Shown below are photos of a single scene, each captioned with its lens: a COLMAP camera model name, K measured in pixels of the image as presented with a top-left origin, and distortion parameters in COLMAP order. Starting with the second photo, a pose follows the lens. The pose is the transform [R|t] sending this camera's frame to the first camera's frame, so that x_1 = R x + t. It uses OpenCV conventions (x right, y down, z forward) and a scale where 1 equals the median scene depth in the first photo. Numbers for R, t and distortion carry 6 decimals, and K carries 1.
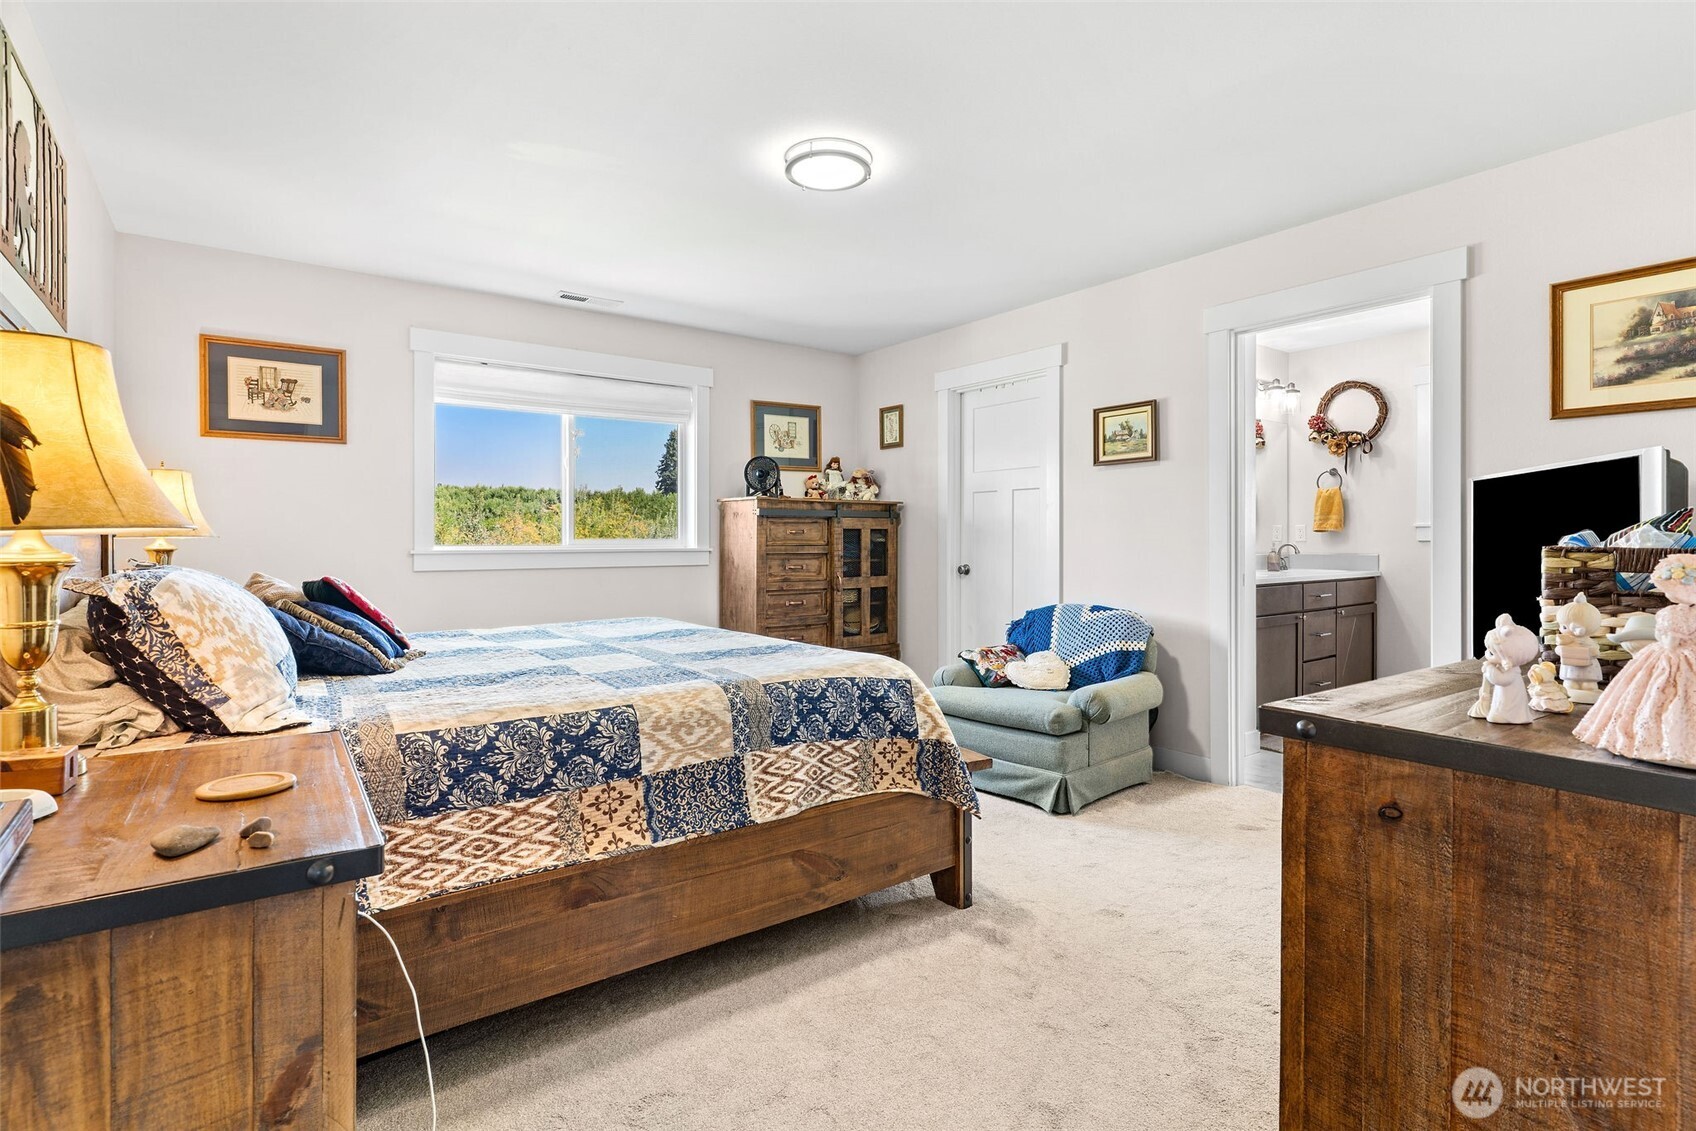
lens RADIAL K [[806.9, 0, 846.4], [0, 806.9, 554.2], [0, 0, 1]] dist [0.004984, -0.002273]
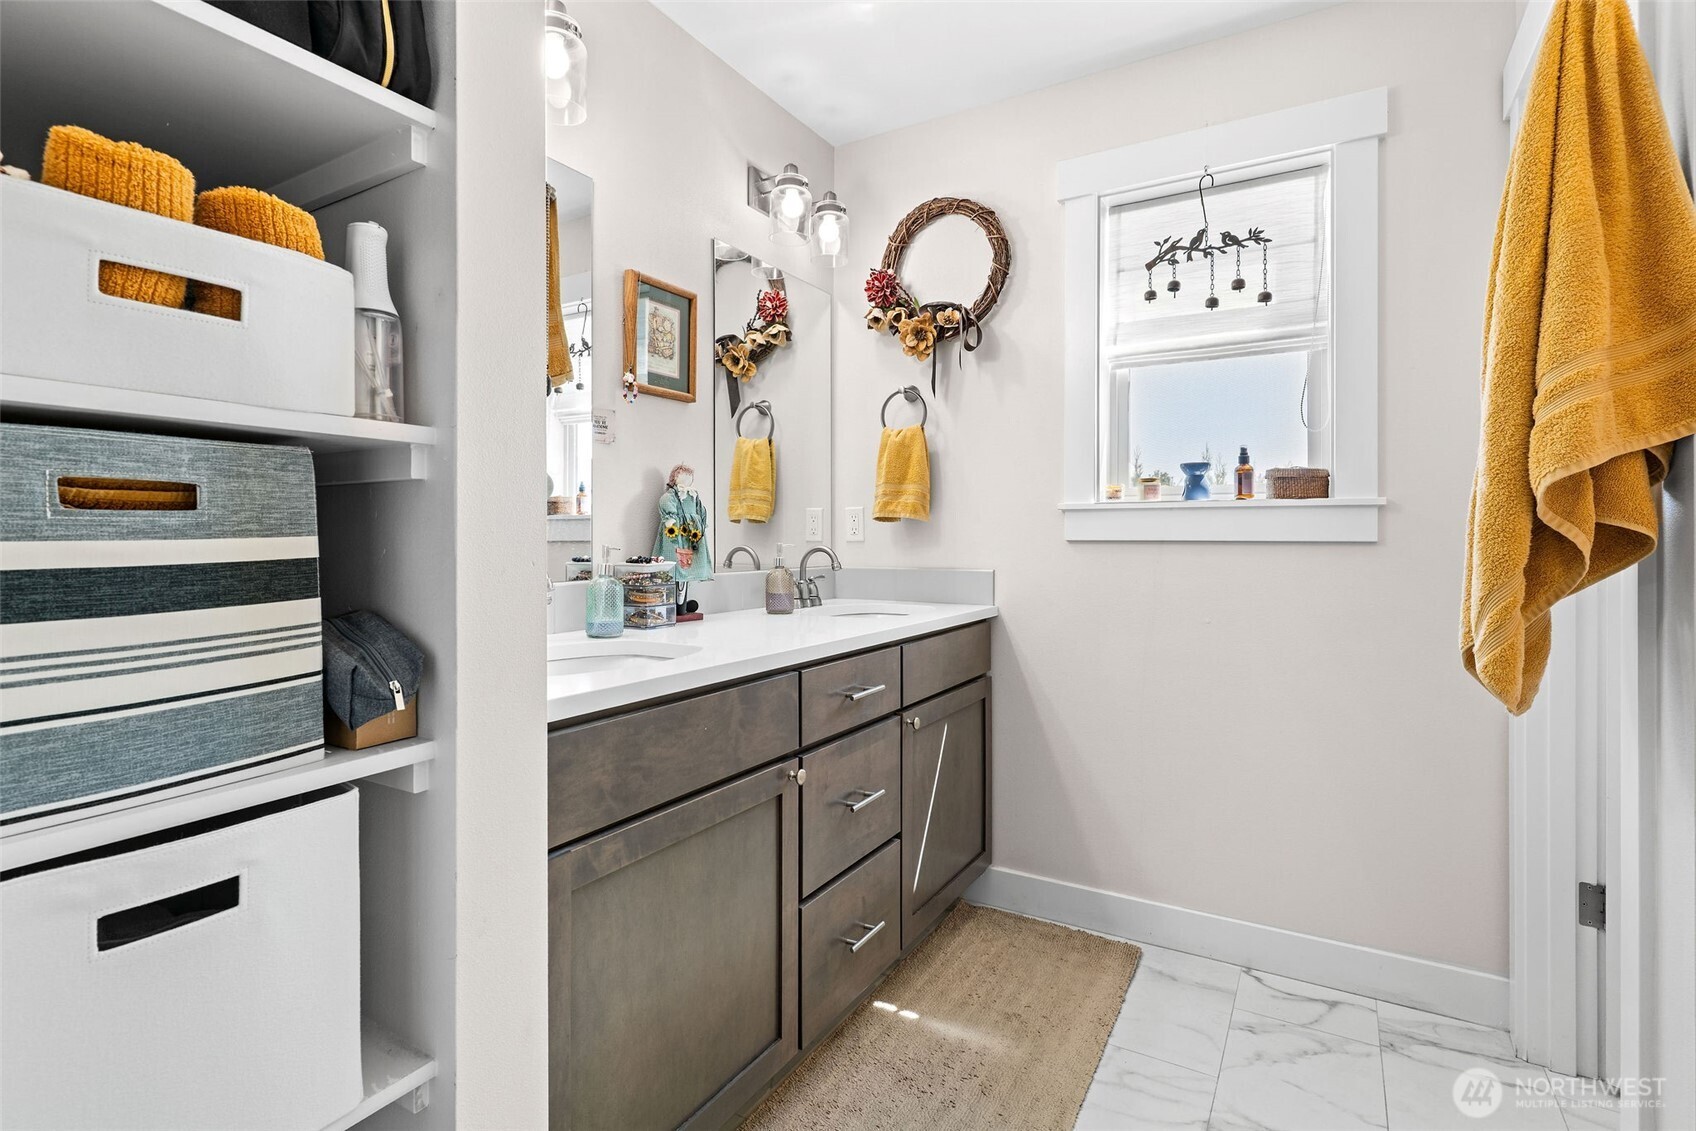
lens RADIAL K [[806.9, 0, 851.5], [0, 806.9, 556.2], [0, 0, 1]] dist [0.004984, -0.002273]
pose [[0.919766, -0.006006, 0.392420, 0.391801], [0.005284, 0.999982, 0.002919, -0.009153], [-0.392431, -0.000611, 0.919781, 0.591574]]
